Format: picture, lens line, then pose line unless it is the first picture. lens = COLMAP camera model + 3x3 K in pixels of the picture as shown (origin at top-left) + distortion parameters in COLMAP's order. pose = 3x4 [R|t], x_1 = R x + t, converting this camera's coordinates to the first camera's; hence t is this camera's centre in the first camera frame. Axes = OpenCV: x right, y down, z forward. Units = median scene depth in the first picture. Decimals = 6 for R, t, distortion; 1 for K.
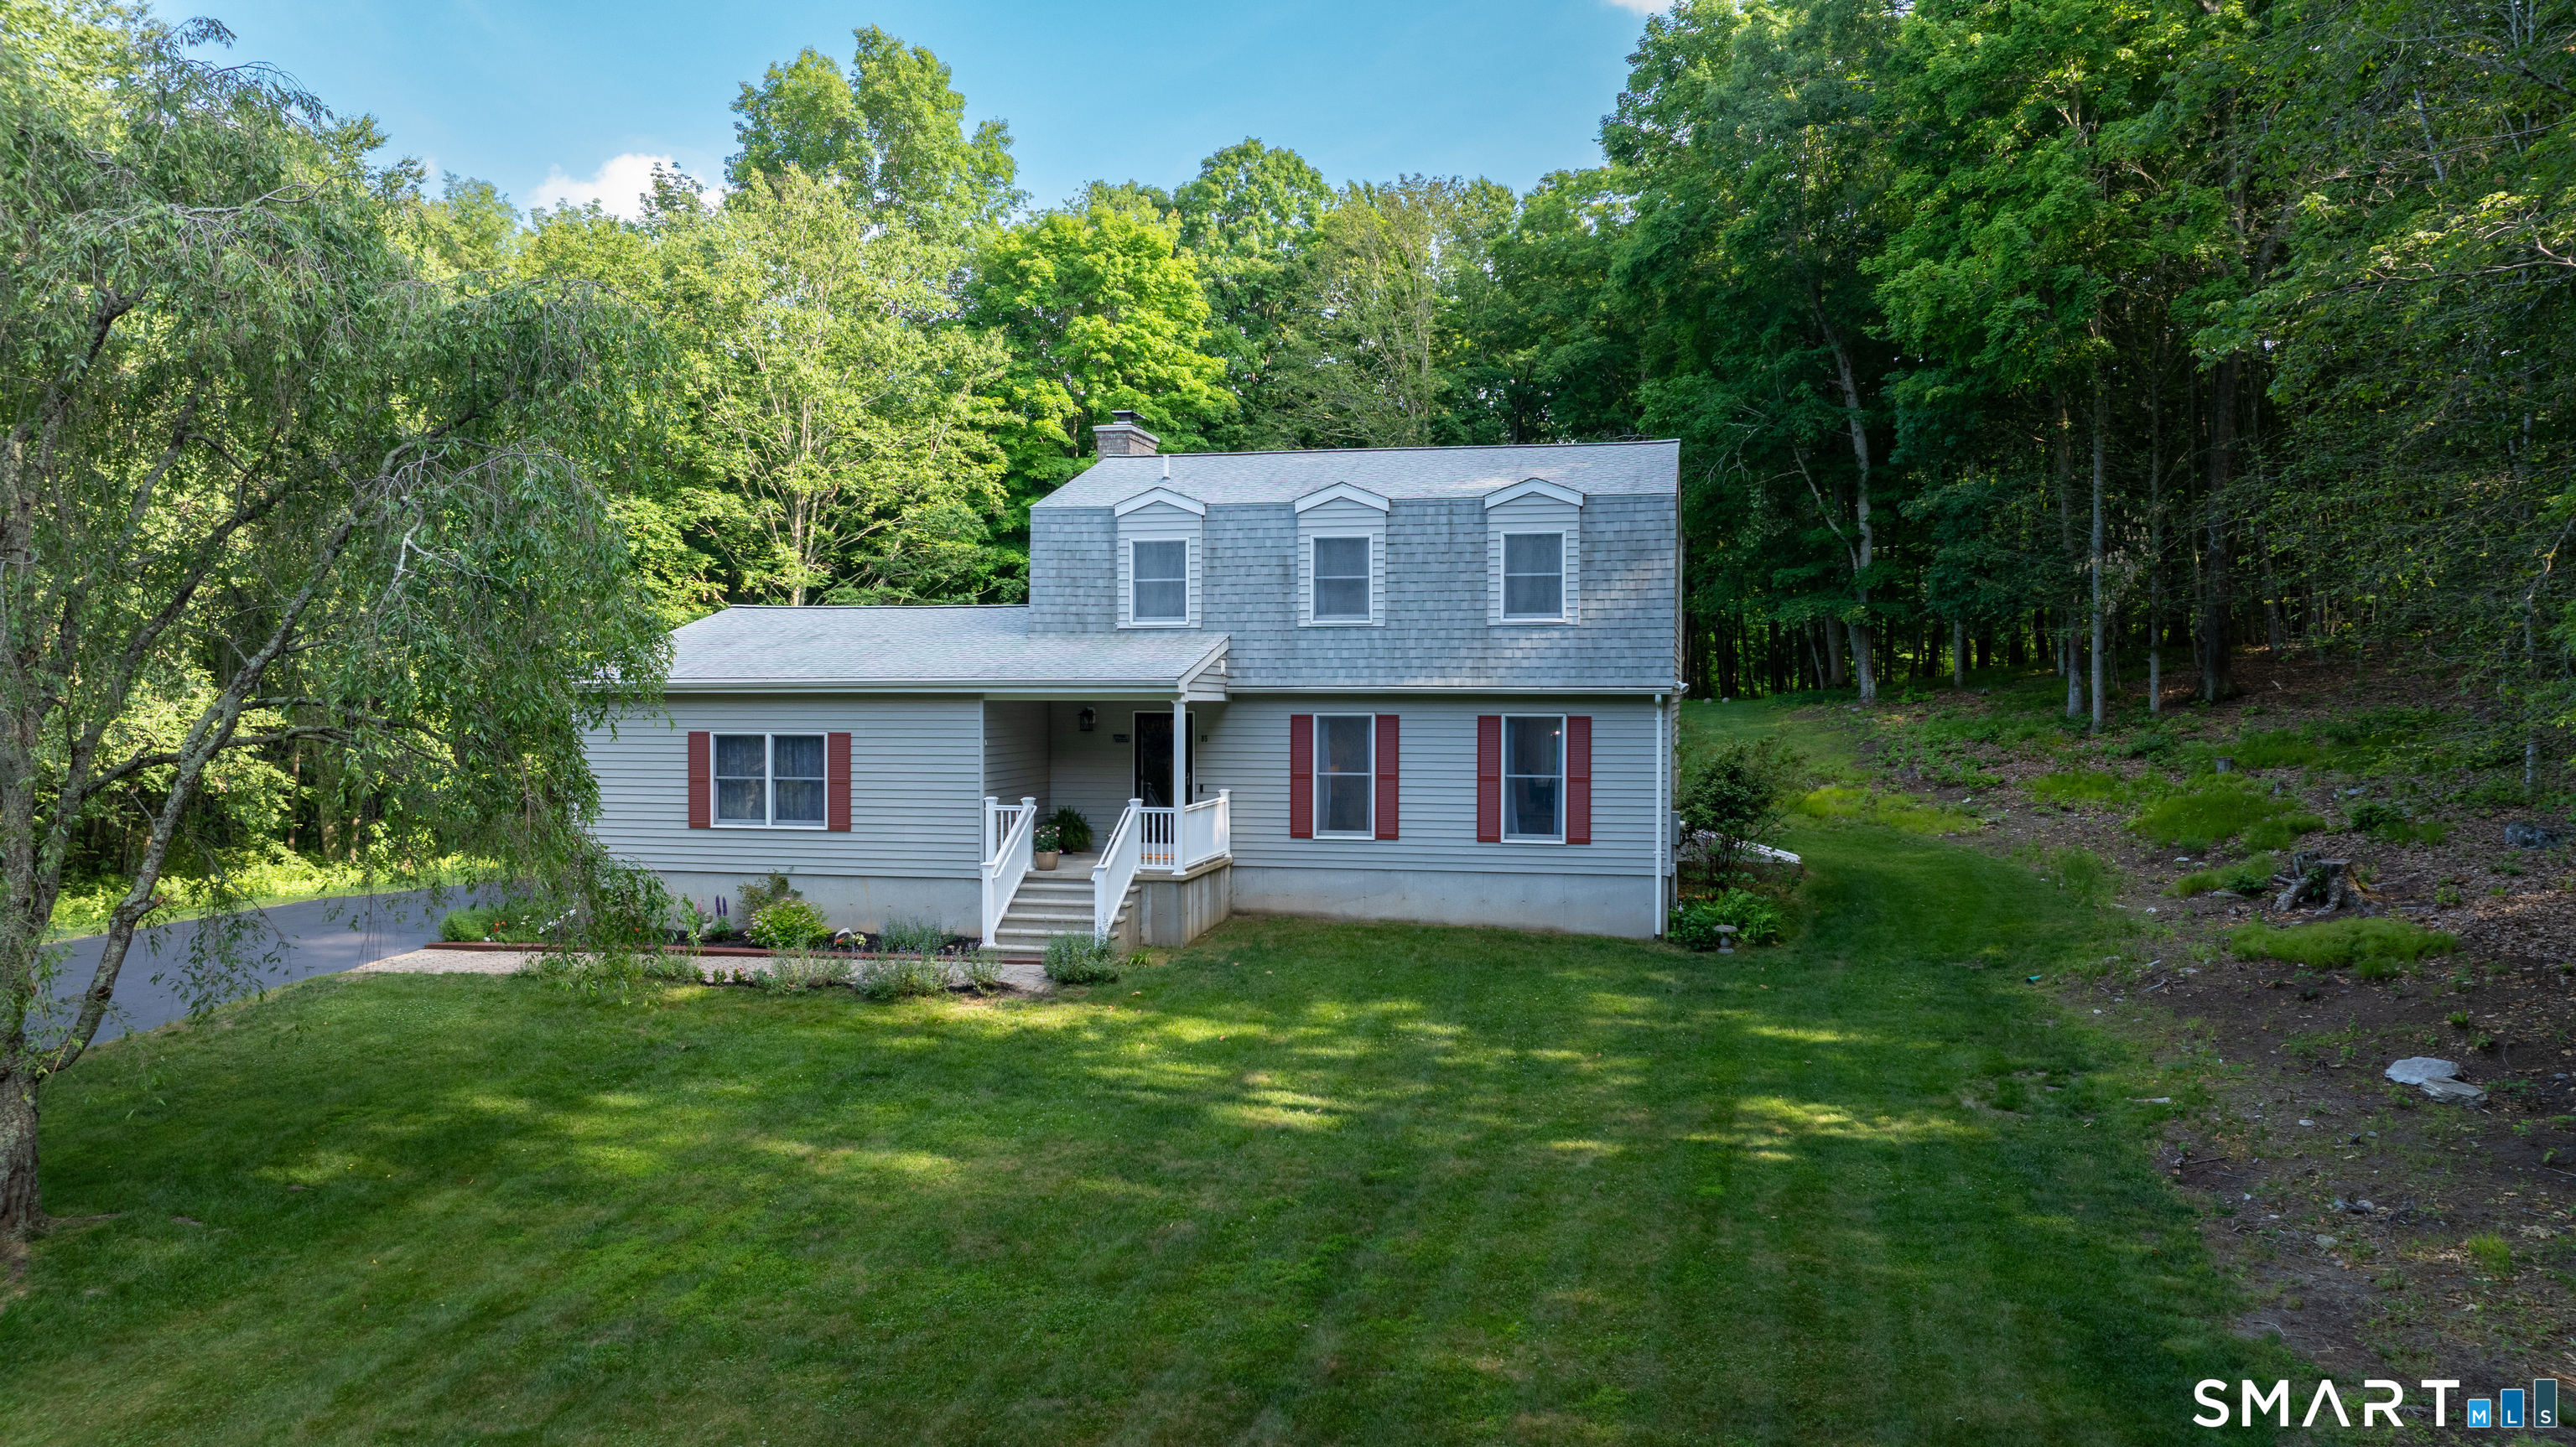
lens RADIAL K [[1782.5, 0, 1288.0], [0, 1782.5, 723.5], [0, 0, 1]] dist [0.003371, 0.001392]
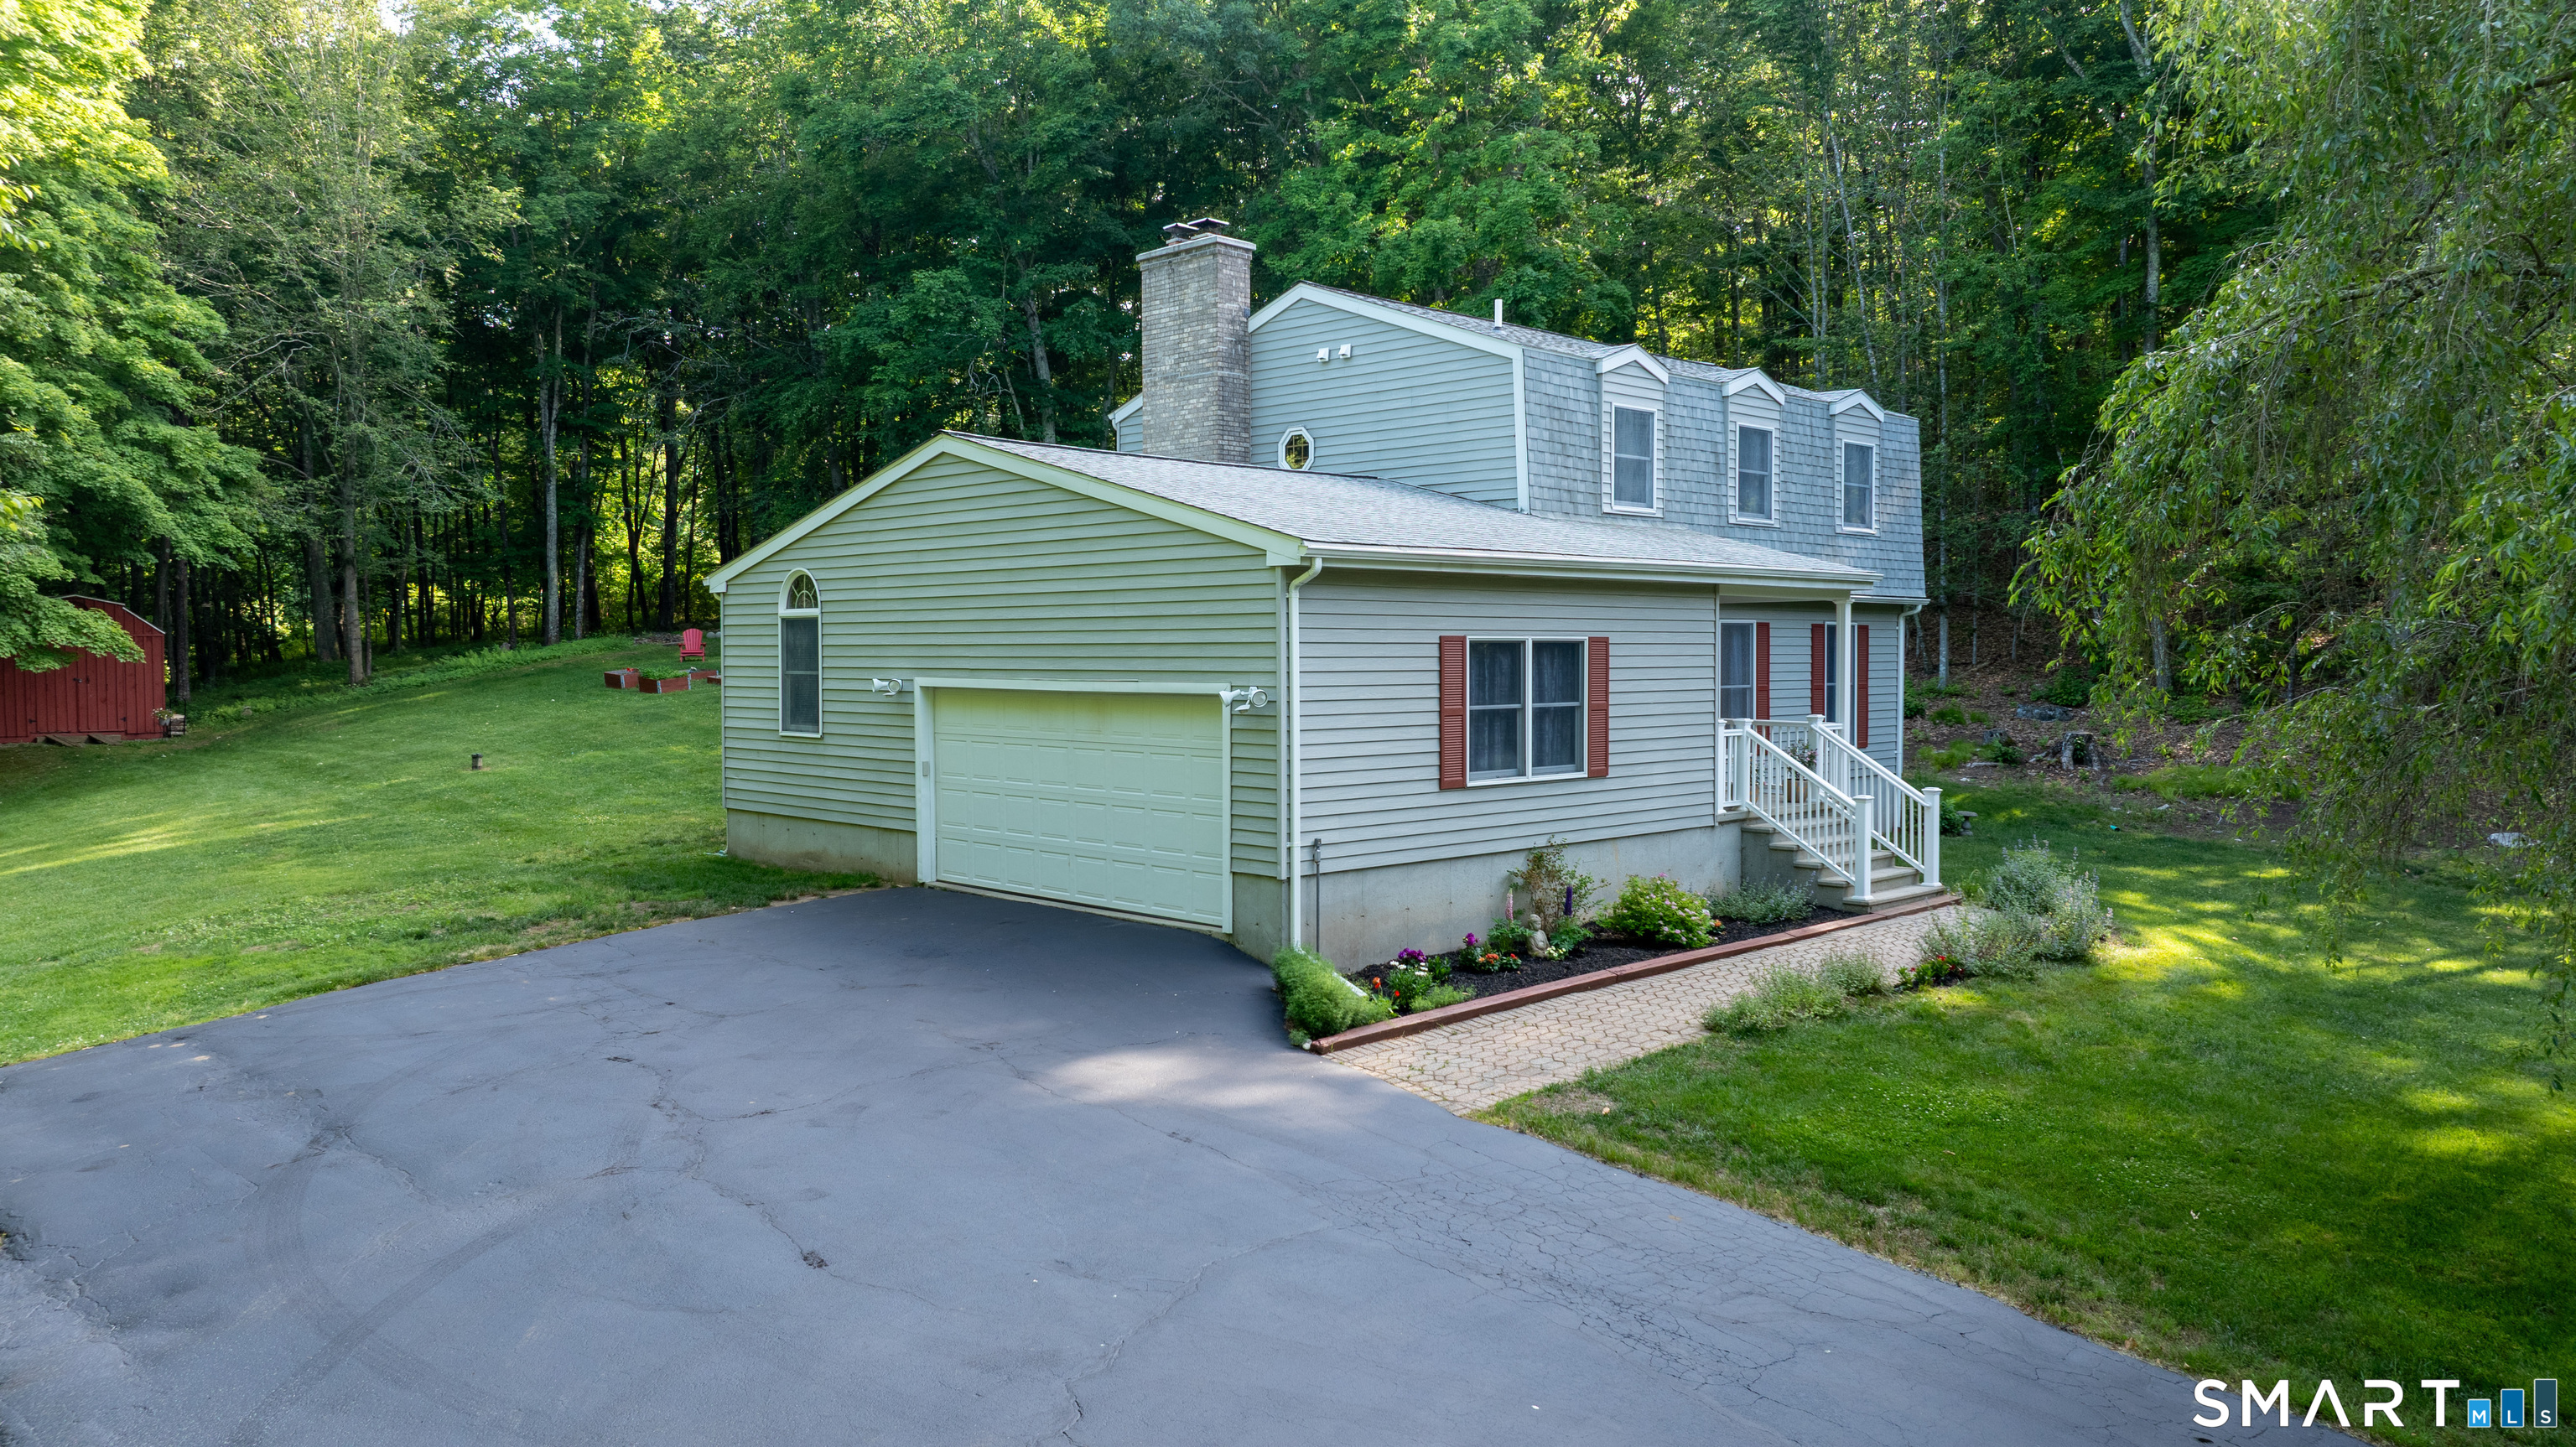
lens RADIAL K [[1812.4, 0, 1288.0], [0, 1812.4, 723.5], [0, 0, 1]] dist [-0.018863, -0.003954]
pose [[0.542201, -0.036162, 0.839470, -0.895170], [0.016351, 0.999338, 0.032488, 0.013640], [-0.840090, -0.003889, 0.542434, 0.699745]]
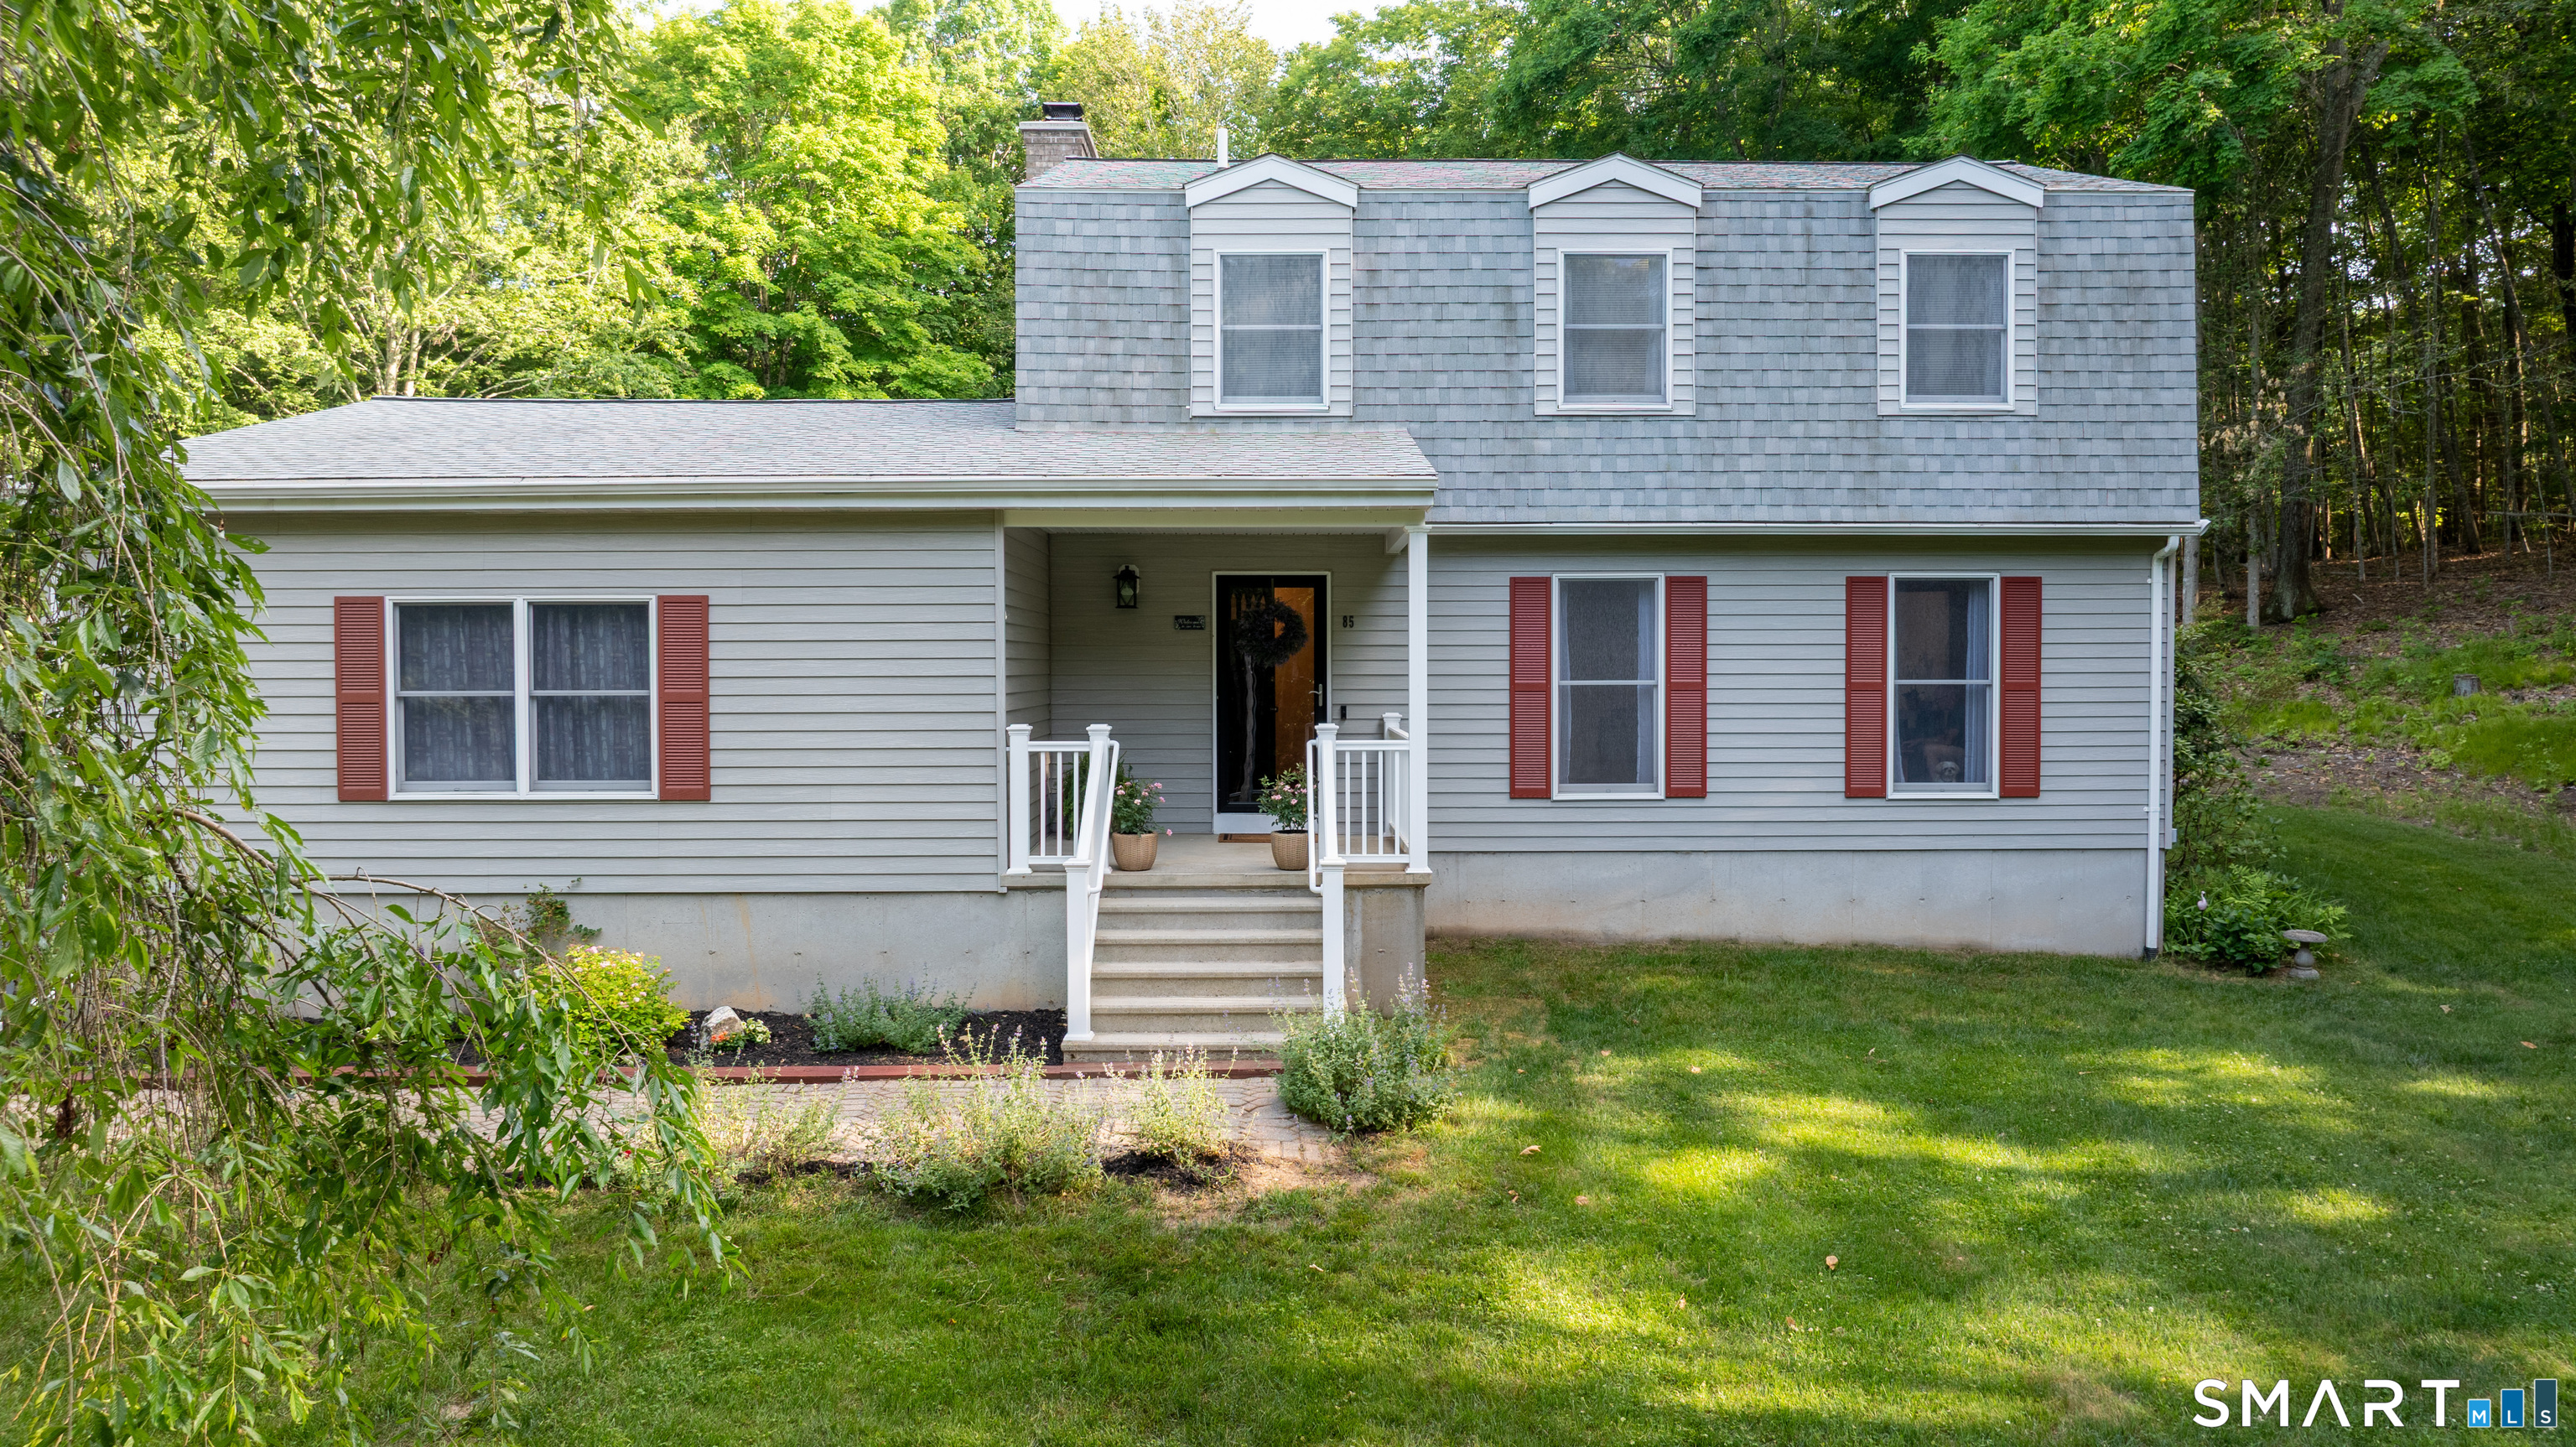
lens RADIAL K [[1812.4, 0, 1288.0], [0, 1812.4, 723.5], [0, 0, 1]] dist [-0.018863, -0.003954]
pose [[0.973102, -0.010557, 0.230133, -0.200771], [0.007317, 0.999862, 0.014925, 0.032590], [-0.230258, -0.012840, 0.973045, 0.477802]]
